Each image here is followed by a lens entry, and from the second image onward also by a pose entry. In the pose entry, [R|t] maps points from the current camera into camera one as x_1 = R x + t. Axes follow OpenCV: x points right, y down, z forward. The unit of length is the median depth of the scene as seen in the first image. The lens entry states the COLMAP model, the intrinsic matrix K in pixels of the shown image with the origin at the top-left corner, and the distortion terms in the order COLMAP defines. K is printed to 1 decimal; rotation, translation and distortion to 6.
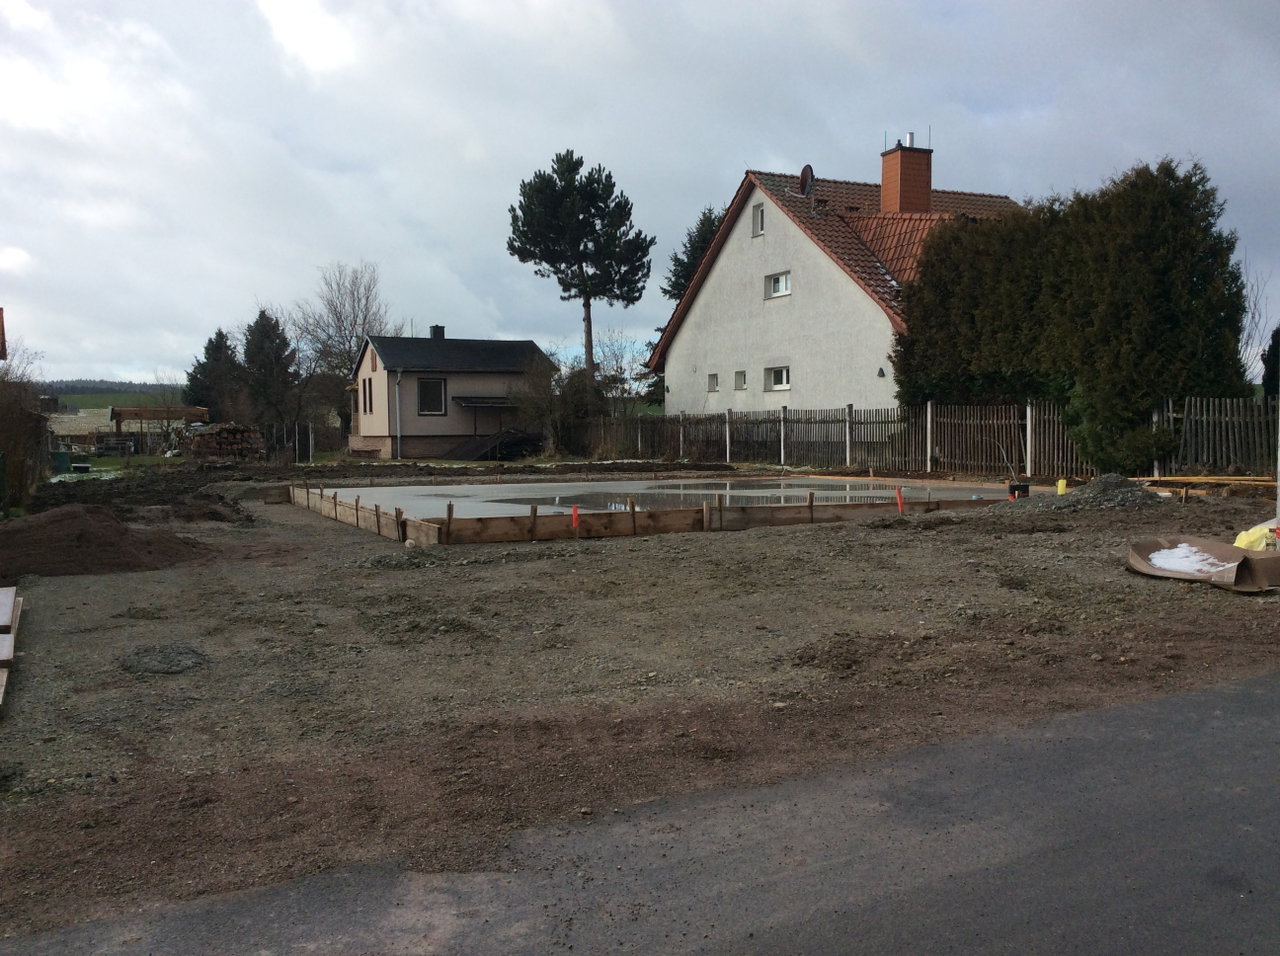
lens RADIAL K [[1175.1, 0, 635.0], [0, 1175.1, 472.0], [0, 0, 1]] dist [0.083533, -0.156559]
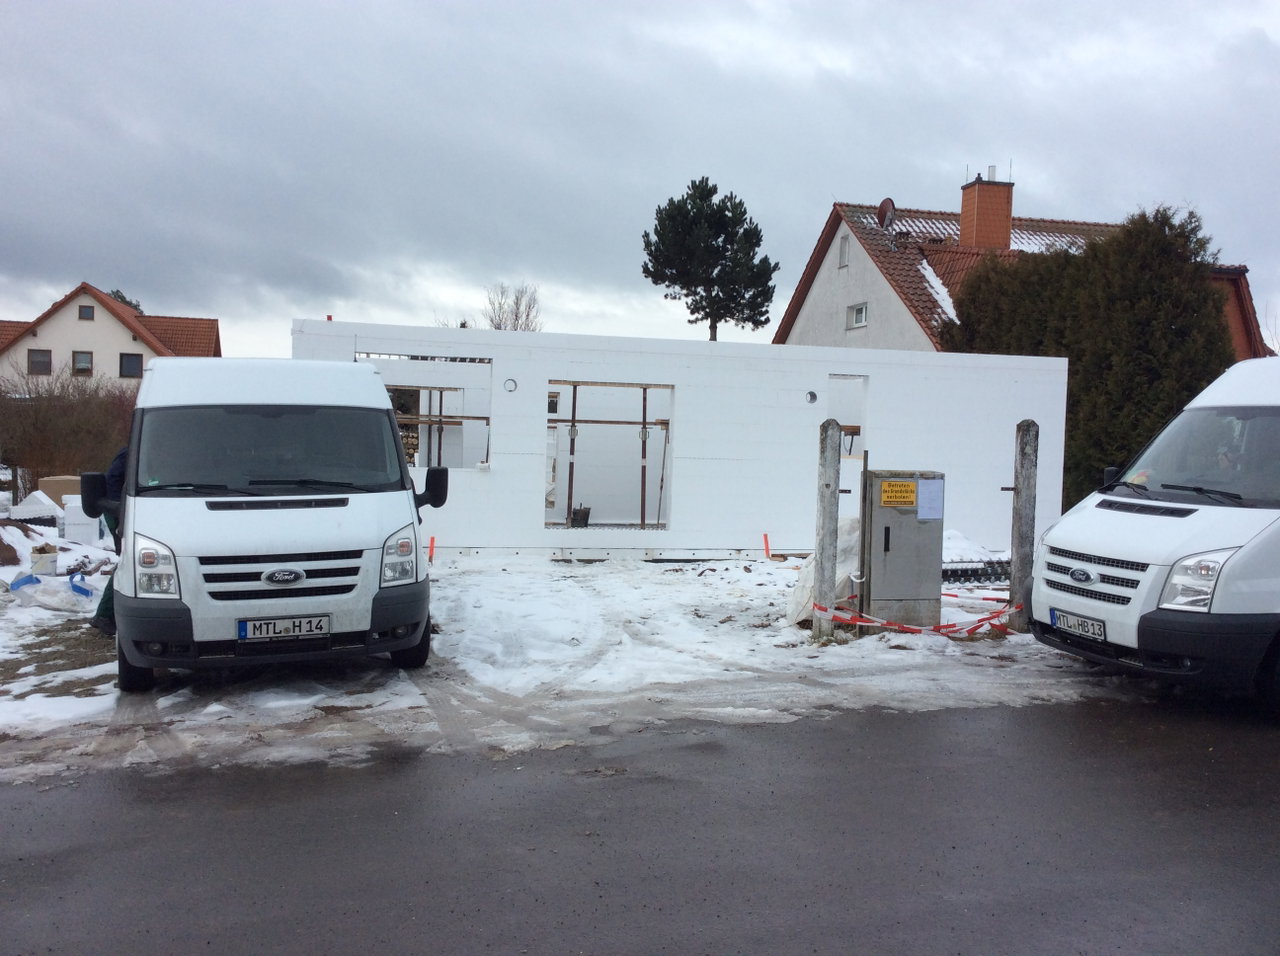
lens RADIAL K [[1175.1, 0, 635.0], [0, 1175.1, 472.0], [0, 0, 1]] dist [0.083533, -0.156559]
pose [[0.977975, 0.042363, -0.204378, 0.144854], [-0.043431, 0.999056, -0.000744, -0.015979], [0.204153, 0.009604, 0.978892, -0.026954]]
